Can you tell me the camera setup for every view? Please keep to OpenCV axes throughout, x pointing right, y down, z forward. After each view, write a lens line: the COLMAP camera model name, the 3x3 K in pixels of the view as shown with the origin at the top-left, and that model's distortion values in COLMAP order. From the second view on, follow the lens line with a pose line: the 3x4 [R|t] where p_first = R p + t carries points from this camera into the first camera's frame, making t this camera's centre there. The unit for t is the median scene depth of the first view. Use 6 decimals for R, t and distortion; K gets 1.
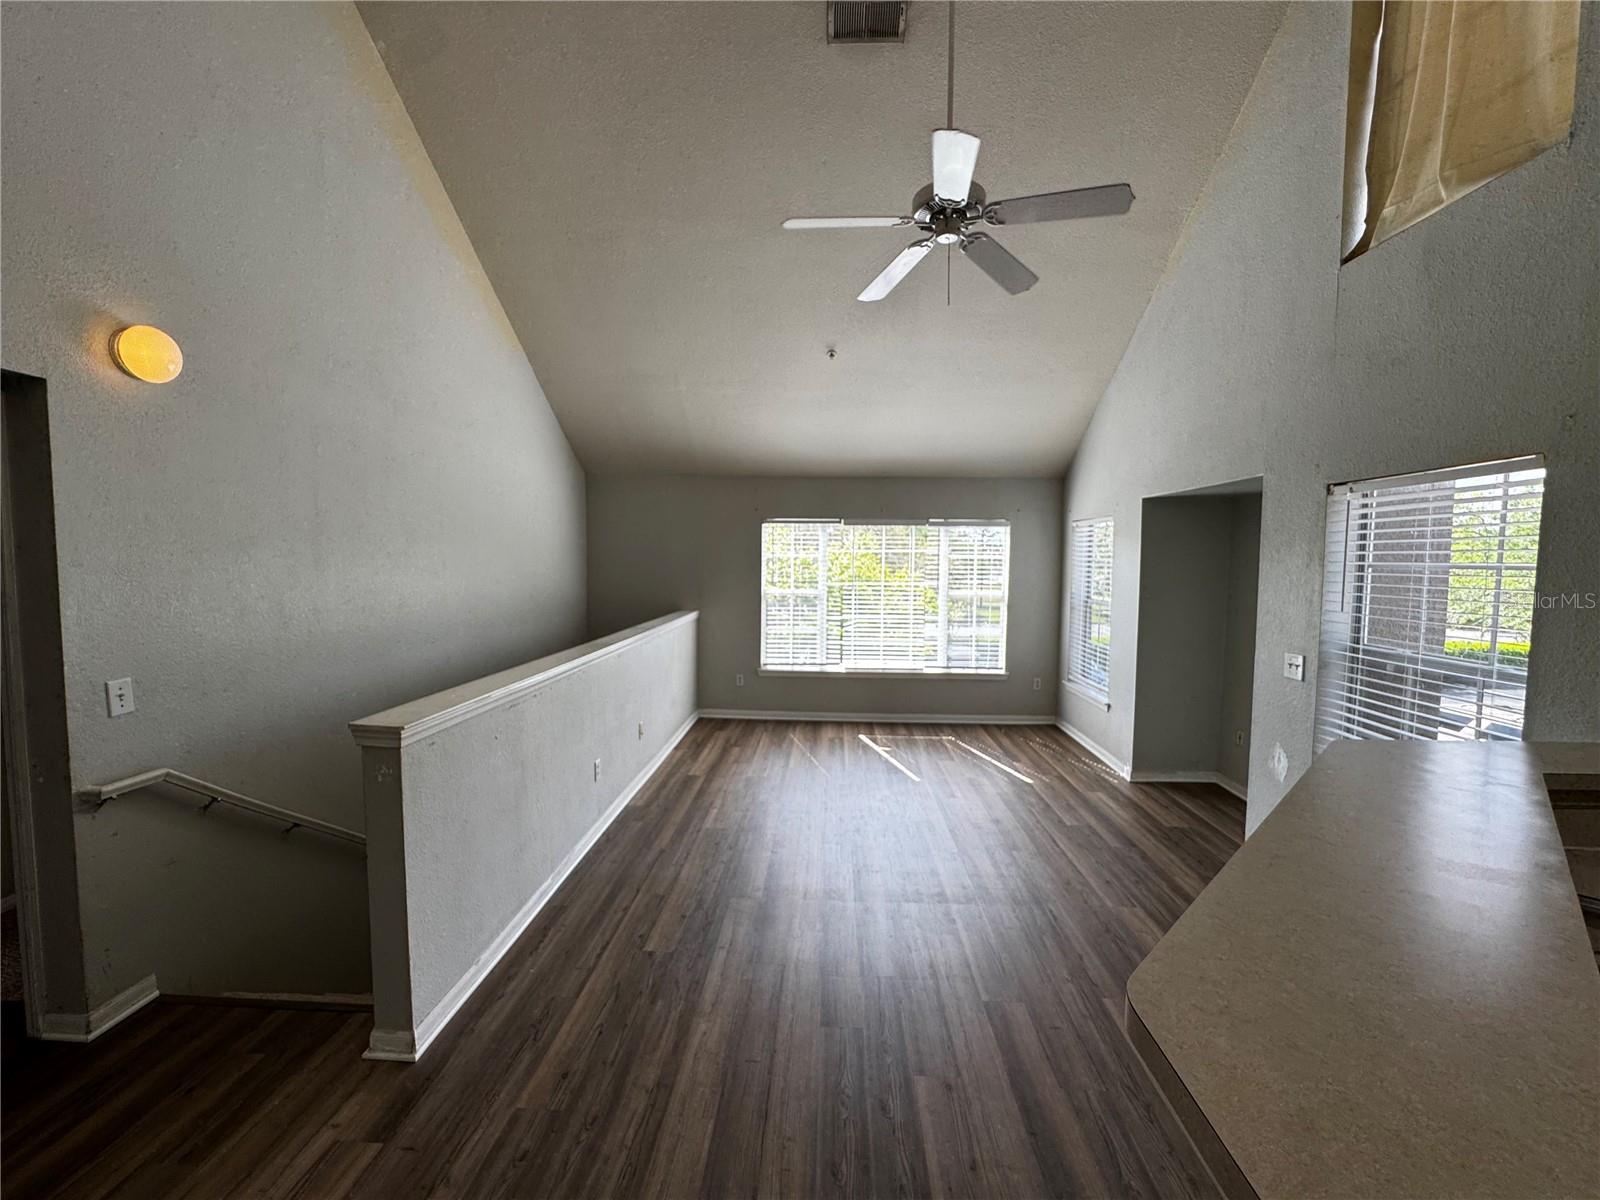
lens RADIAL K [[644.7, 0, 798.2], [0, 644.7, 598.8], [0, 0, 1]] dist [-0.002070, 0.000217]
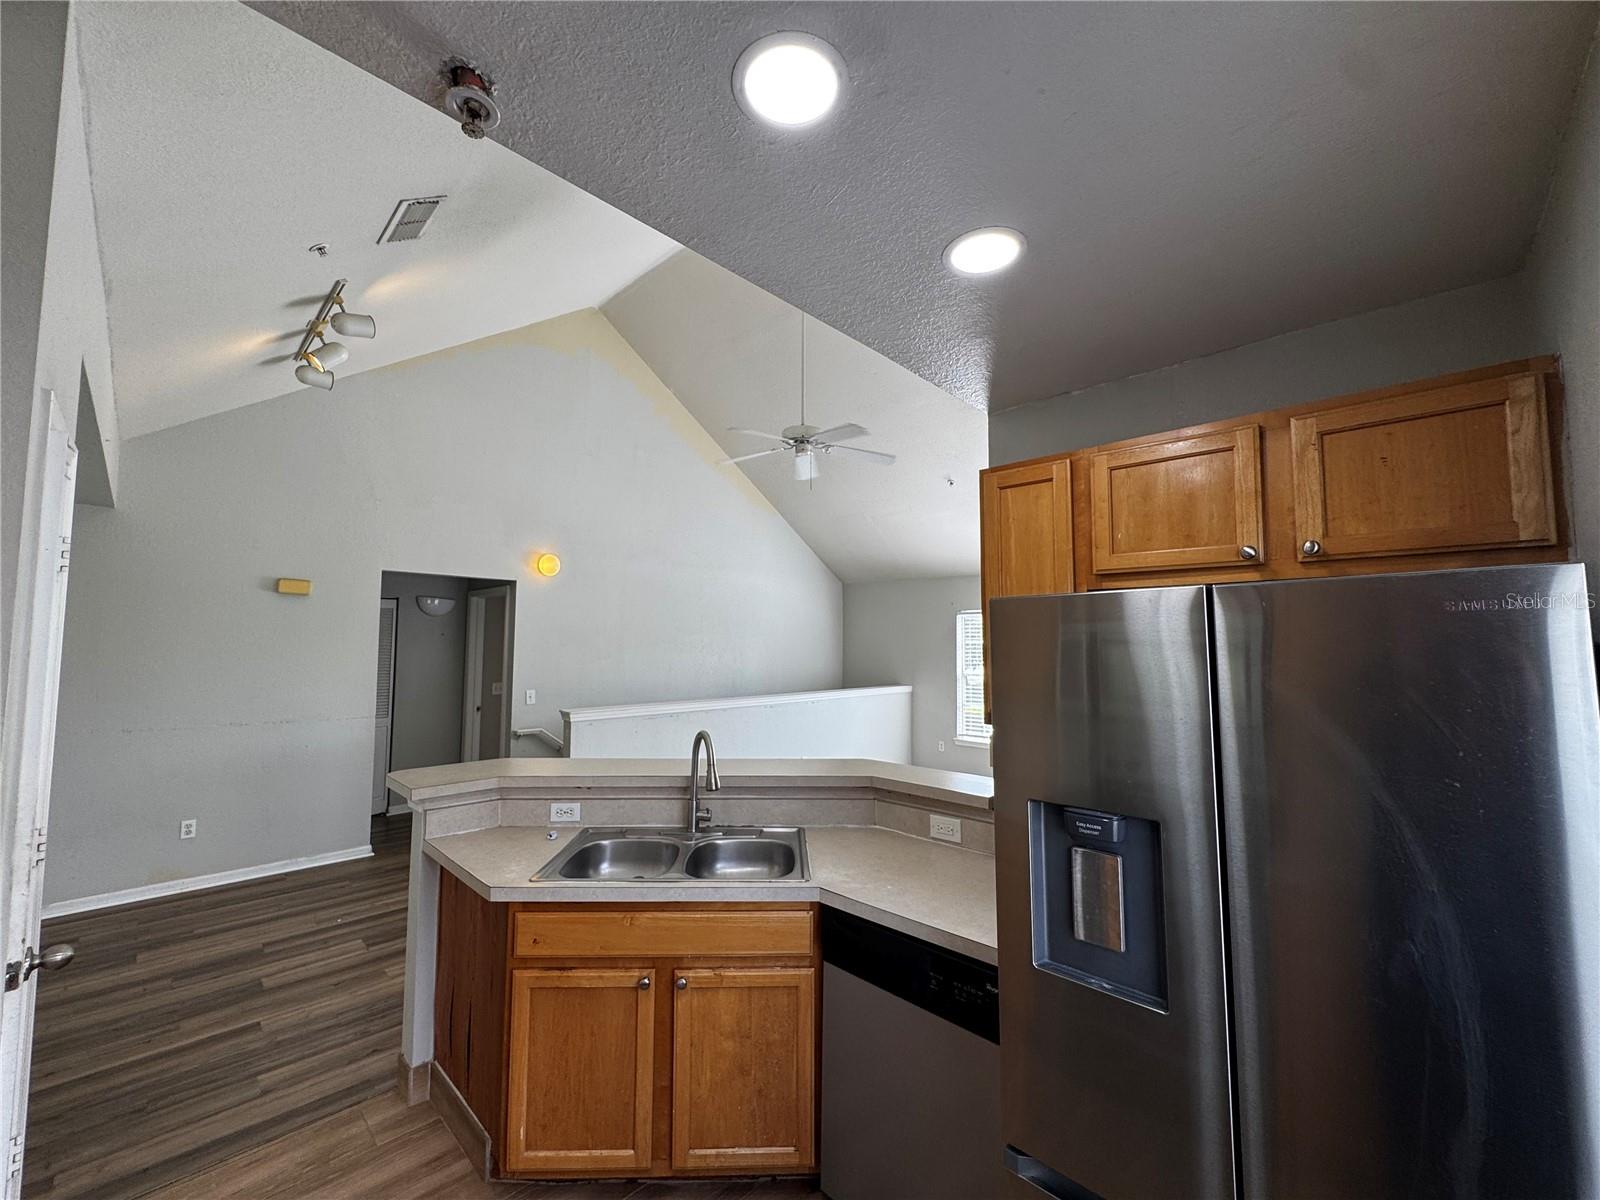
lens RADIAL K [[644.7, 0, 794.0], [0, 644.7, 592.4], [0, 0, 1]] dist [-0.002070, 0.000217]
pose [[0.743817, -0.057087, -0.665941, 0.803680], [-0.039456, 0.990858, -0.129010, 0.015297], [0.667218, 0.122235, 0.734765, -0.132884]]
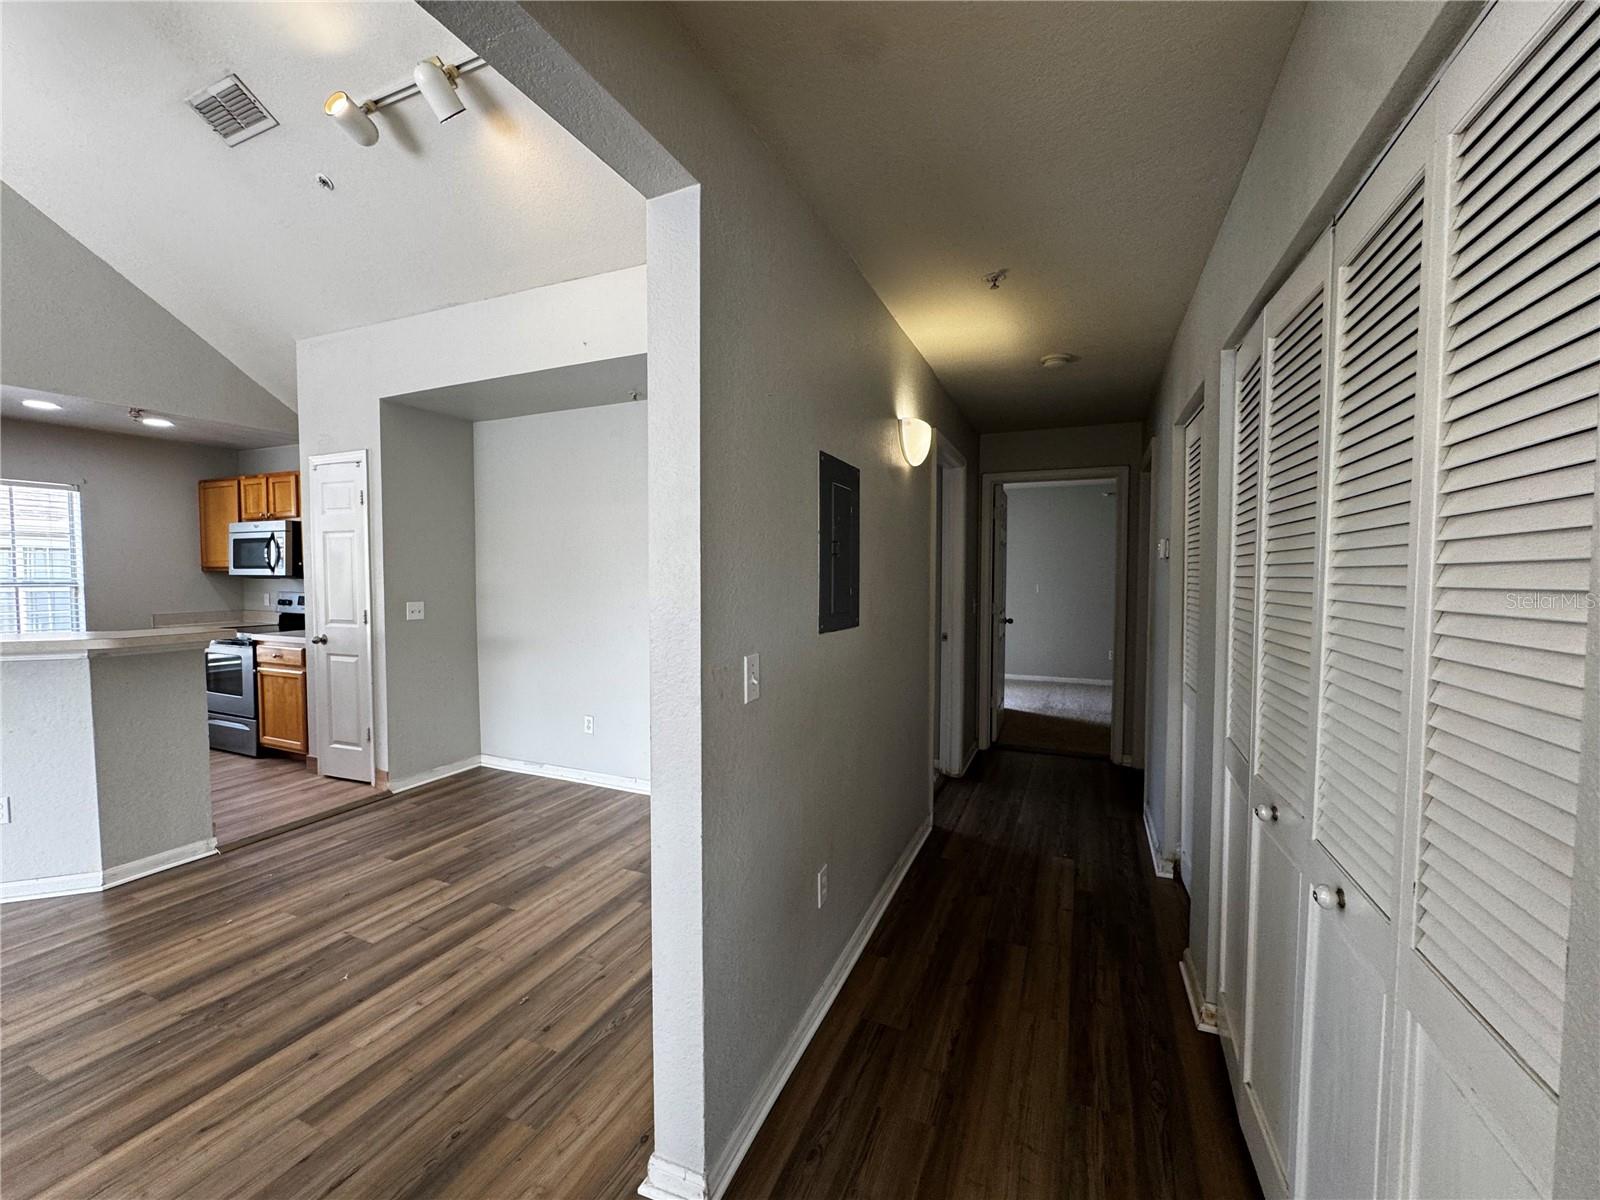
lens RADIAL K [[644.7, 0, 798.8], [0, 644.7, 602.3], [0, 0, 1]] dist [-0.002070, 0.000217]
pose [[-0.933840, -0.027277, 0.356651, -0.782970], [0.012324, 0.994042, 0.108295, 0.015579], [-0.357480, 0.105526, -0.927940, 0.540688]]
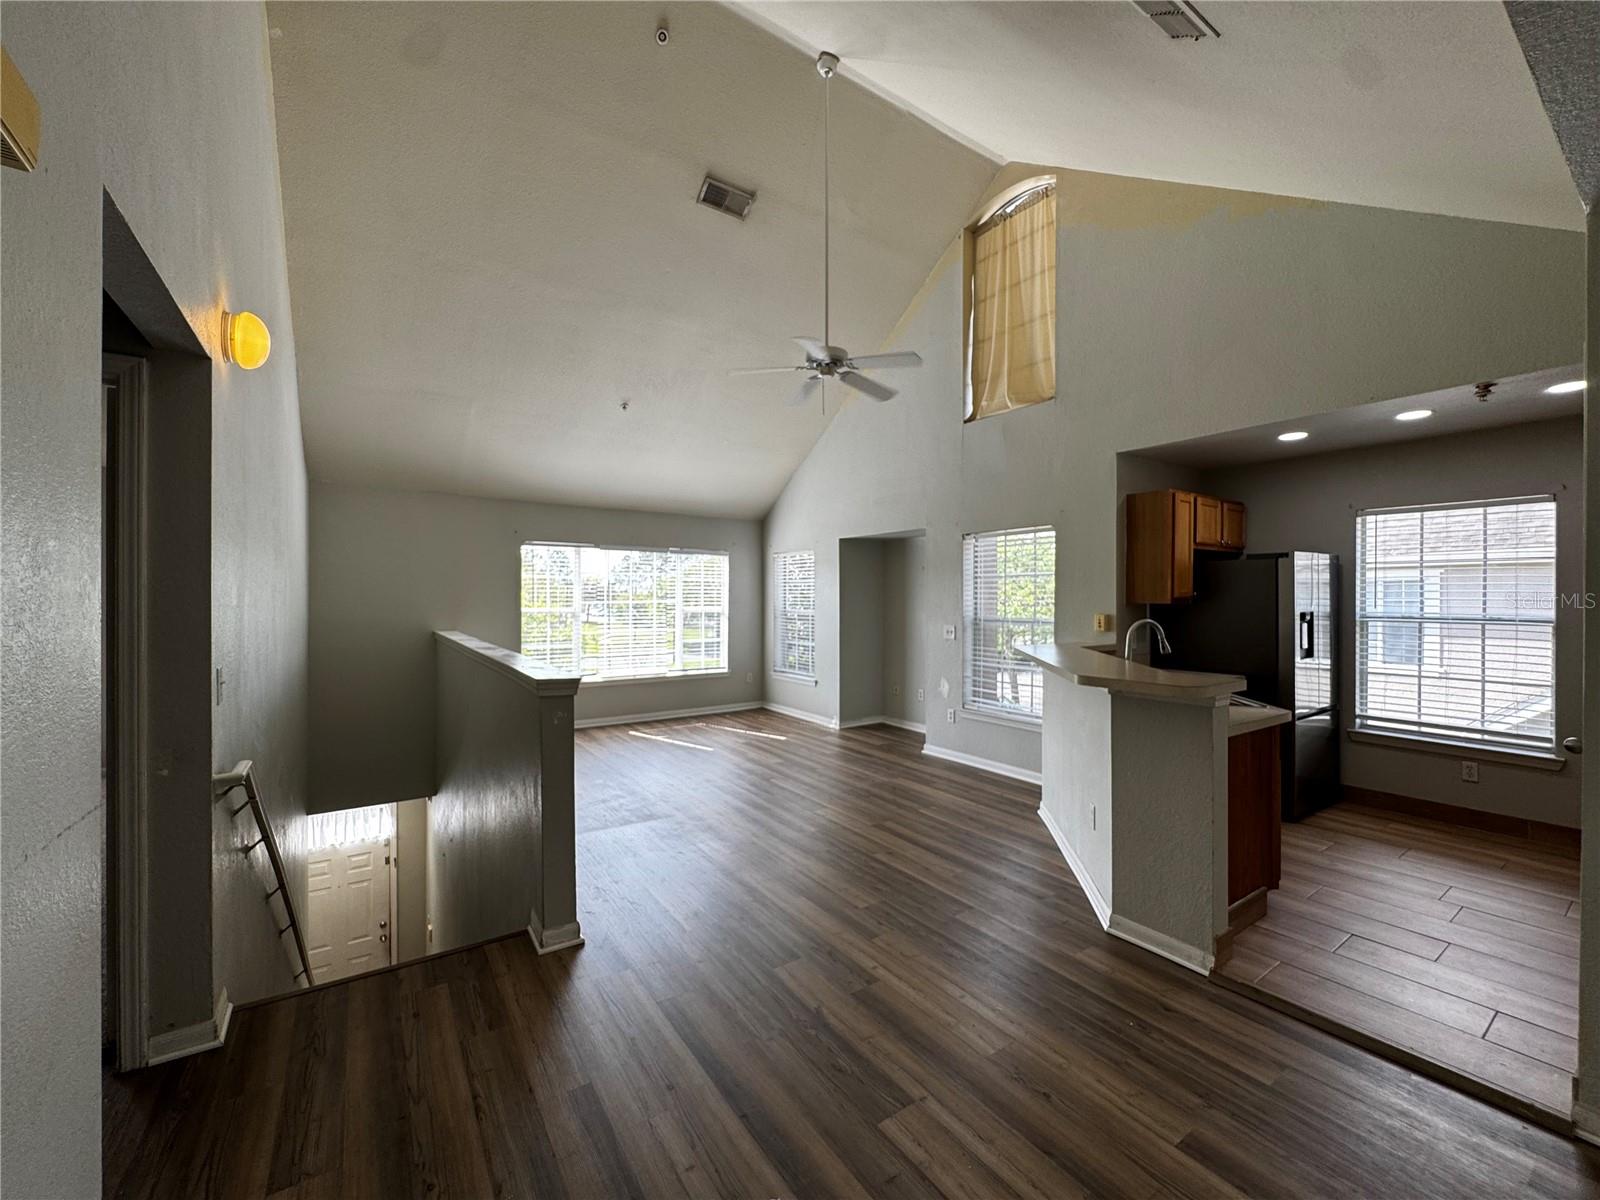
lens RADIAL K [[644.7, 0, 797.2], [0, 644.7, 600.9], [0, 0, 1]] dist [-0.002070, 0.000217]
pose [[0.799941, -0.008556, 0.600017, -0.511727], [0.042362, 0.998209, -0.042243, 0.056707], [-0.598581, 0.059210, 0.798871, -0.159296]]
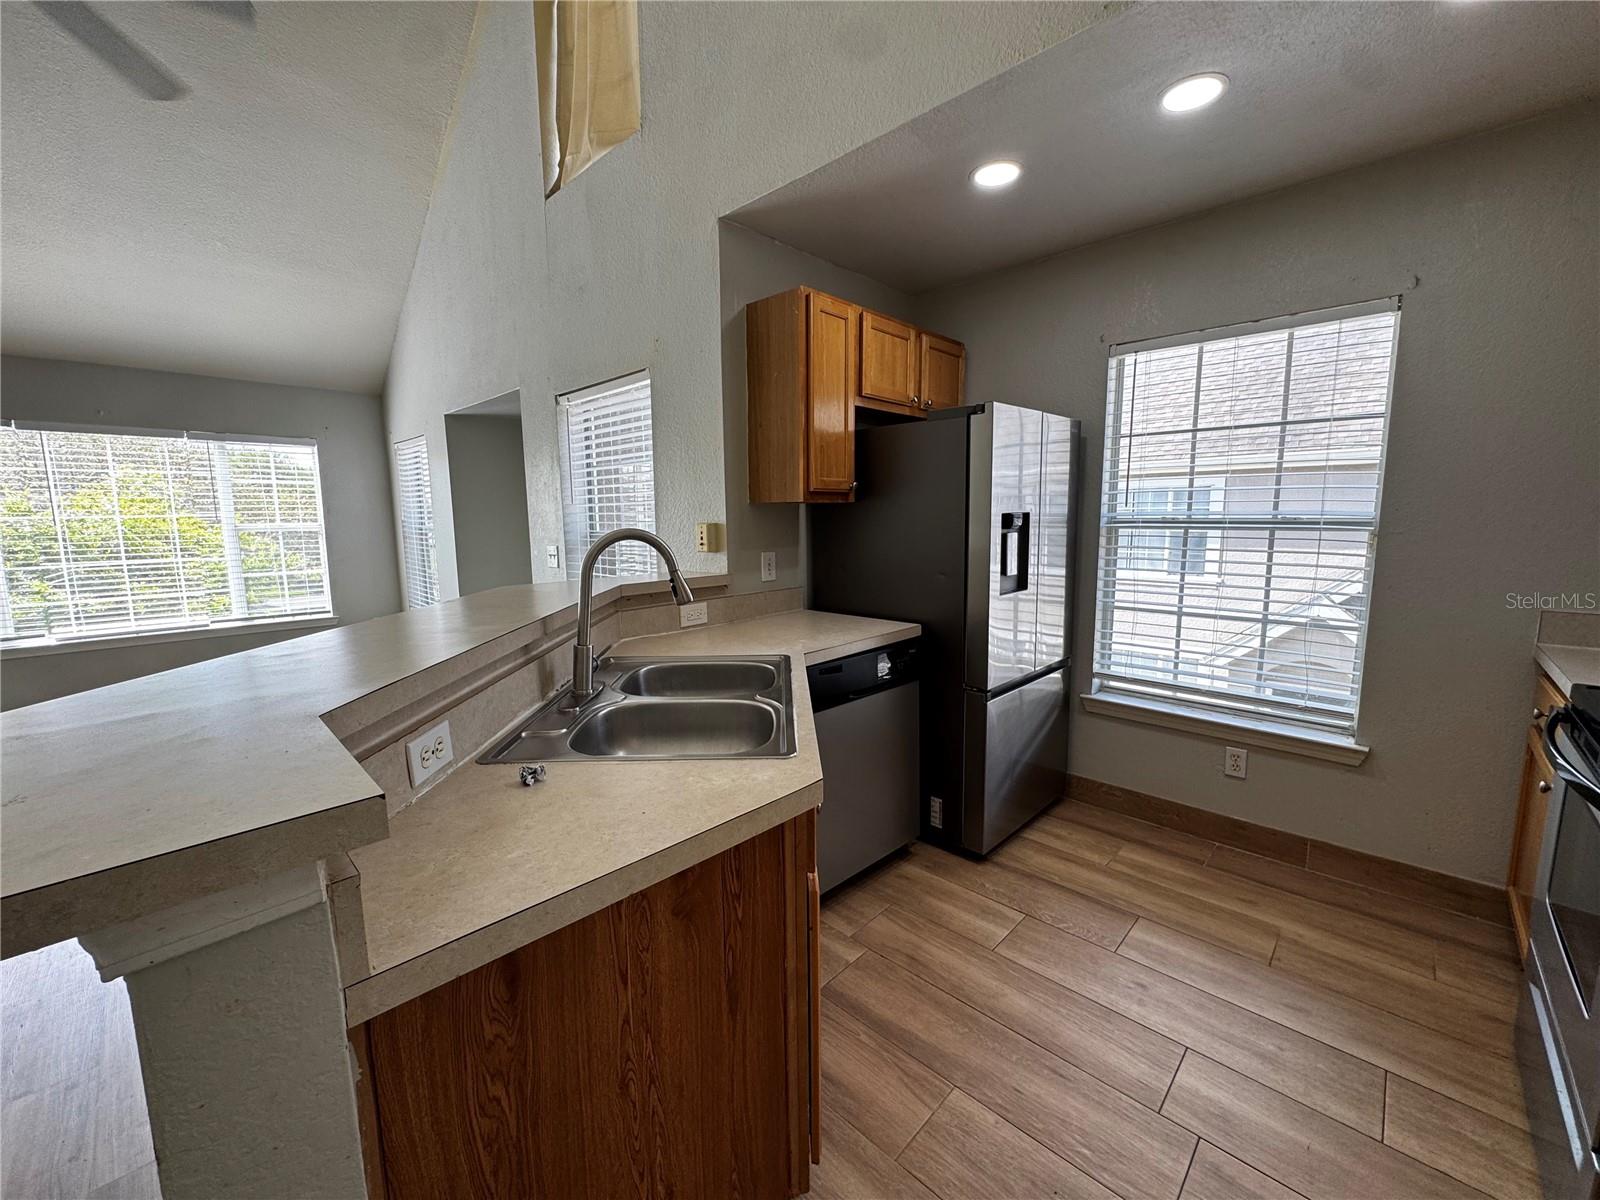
lens RADIAL K [[644.7, 0, 791.3], [0, 644.7, 599.6], [0, 0, 1]] dist [-0.002070, 0.000217]
pose [[0.669385, -0.107812, 0.735051, 0.149684], [0.060365, 0.994036, 0.090826, 0.078019], [-0.740459, -0.016426, 0.671900, -0.073938]]
